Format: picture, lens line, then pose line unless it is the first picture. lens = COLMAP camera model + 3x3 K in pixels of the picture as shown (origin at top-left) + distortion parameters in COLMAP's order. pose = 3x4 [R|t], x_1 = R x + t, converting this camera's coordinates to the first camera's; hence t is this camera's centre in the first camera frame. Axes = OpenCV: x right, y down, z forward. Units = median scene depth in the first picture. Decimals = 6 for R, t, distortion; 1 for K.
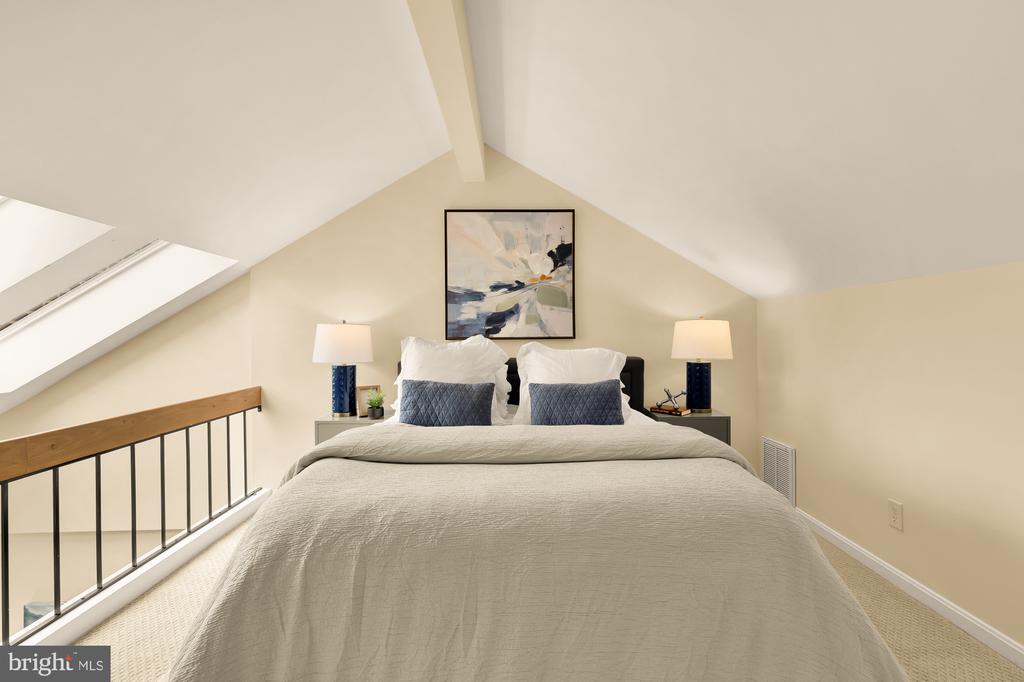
lens RADIAL K [[465.1, 0, 521.1], [0, 465.1, 338.6], [0, 0, 1]] dist [0.011443, -0.001753]
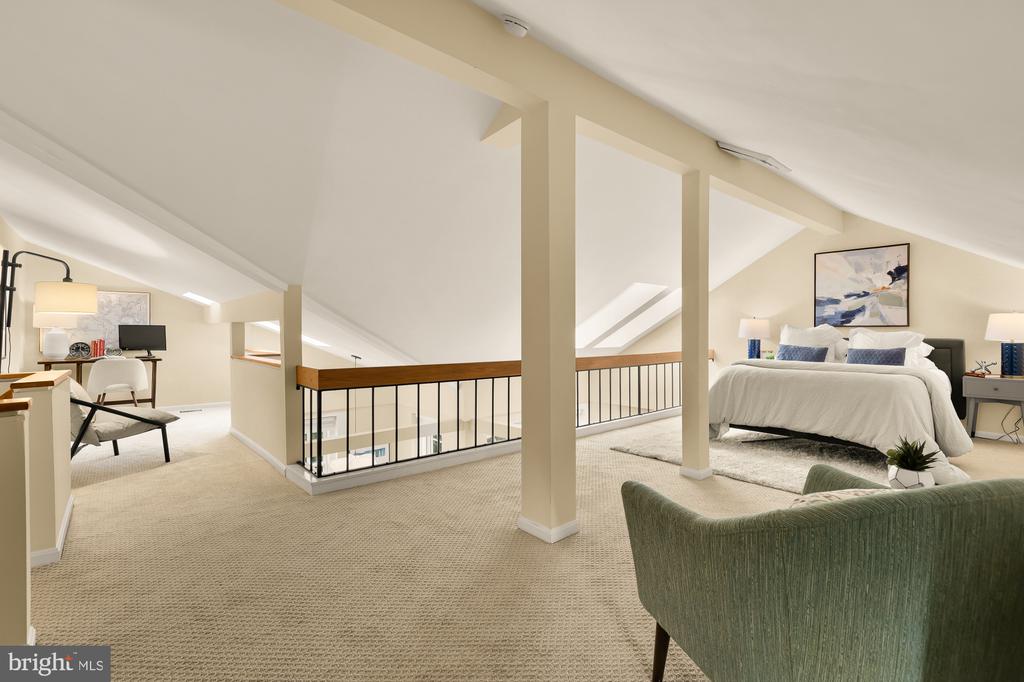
lens RADIAL K [[465.1, 0, 522.3], [0, 465.1, 331.8], [0, 0, 1]] dist [0.011443, -0.001753]
pose [[0.645227, 0.010014, -0.763926, 0.478018], [-0.009572, 0.999942, 0.005024, 0.022720], [0.763931, 0.004071, 0.645285, -0.991542]]
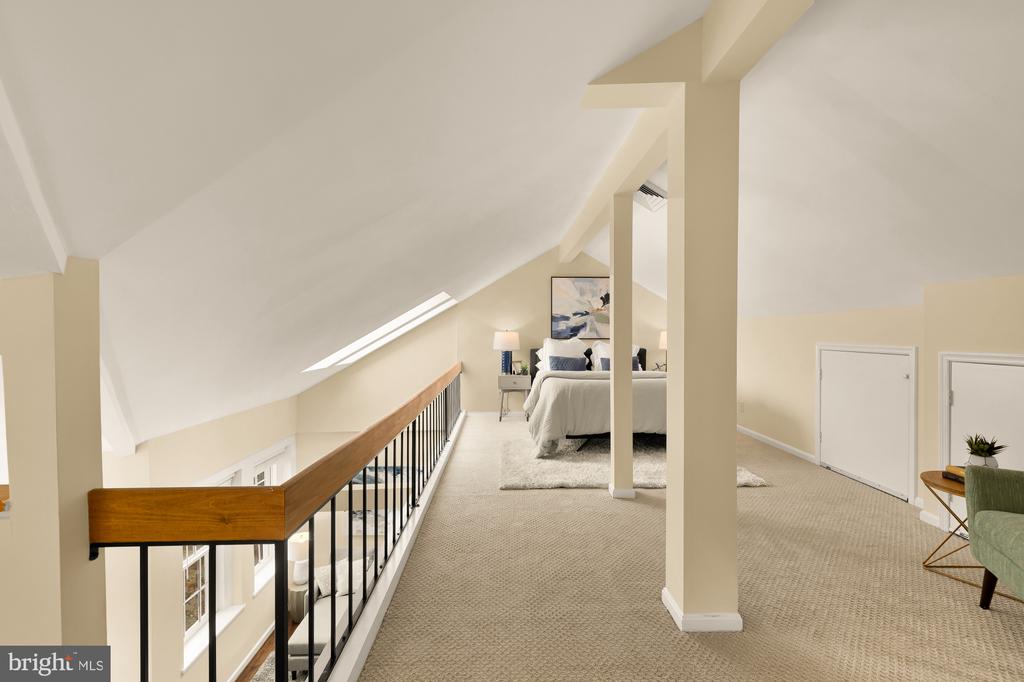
lens RADIAL K [[465.1, 0, 514.5], [0, 465.1, 336.8], [0, 0, 1]] dist [0.011443, -0.001753]
pose [[0.999919, 0.006959, 0.010643, -0.347436], [-0.007008, 0.999965, 0.004617, -0.016531], [-0.010610, -0.004692, 0.999933, -1.075351]]
